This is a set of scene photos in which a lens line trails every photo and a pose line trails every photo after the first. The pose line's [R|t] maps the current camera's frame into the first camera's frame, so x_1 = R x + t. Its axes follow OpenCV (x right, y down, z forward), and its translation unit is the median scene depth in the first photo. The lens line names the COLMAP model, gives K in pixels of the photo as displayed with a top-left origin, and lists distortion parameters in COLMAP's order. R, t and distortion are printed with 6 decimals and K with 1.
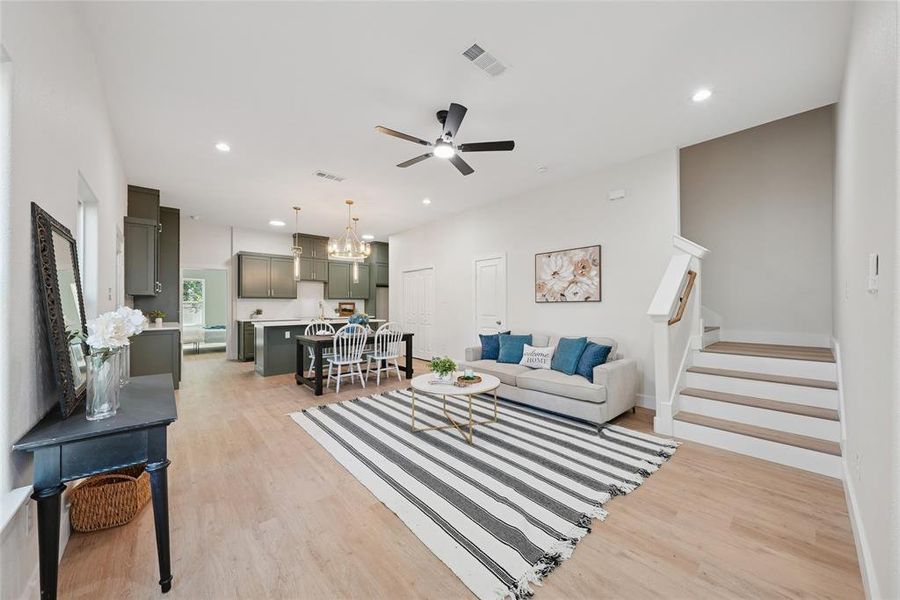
lens RADIAL K [[320.6, 0, 454.0], [0, 320.6, 303.1], [0, 0, 1]] dist [-0.010780, -0.000125]
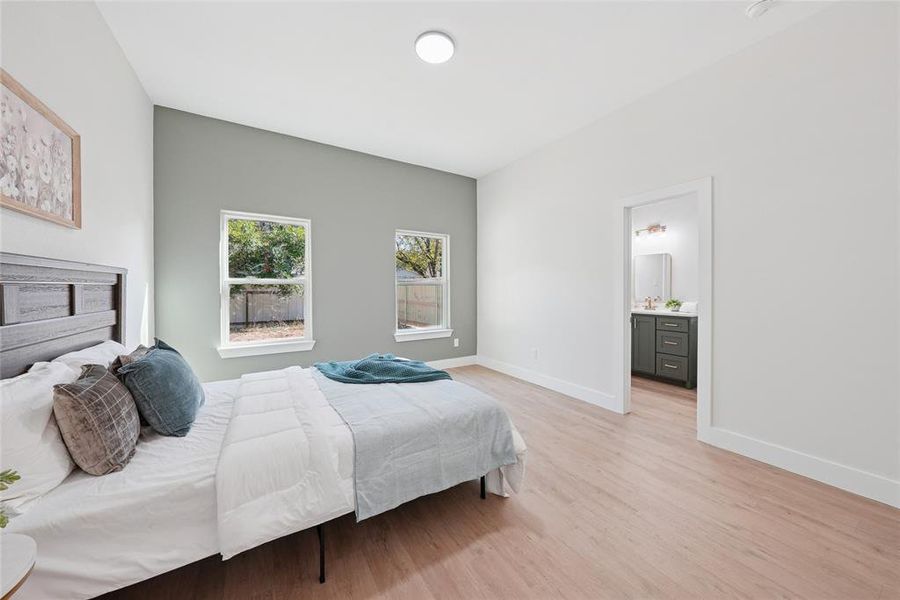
lens RADIAL K [[316.2, 0, 452.3], [0, 316.2, 291.1], [0, 0, 1]] dist [-0.012337, 0.000704]
pose [[0.982657, -0.000904, -0.185431, -1.089182], [0.004383, 0.999822, 0.018354, 0.005808], [0.185381, -0.018848, 0.982486, 1.316479]]
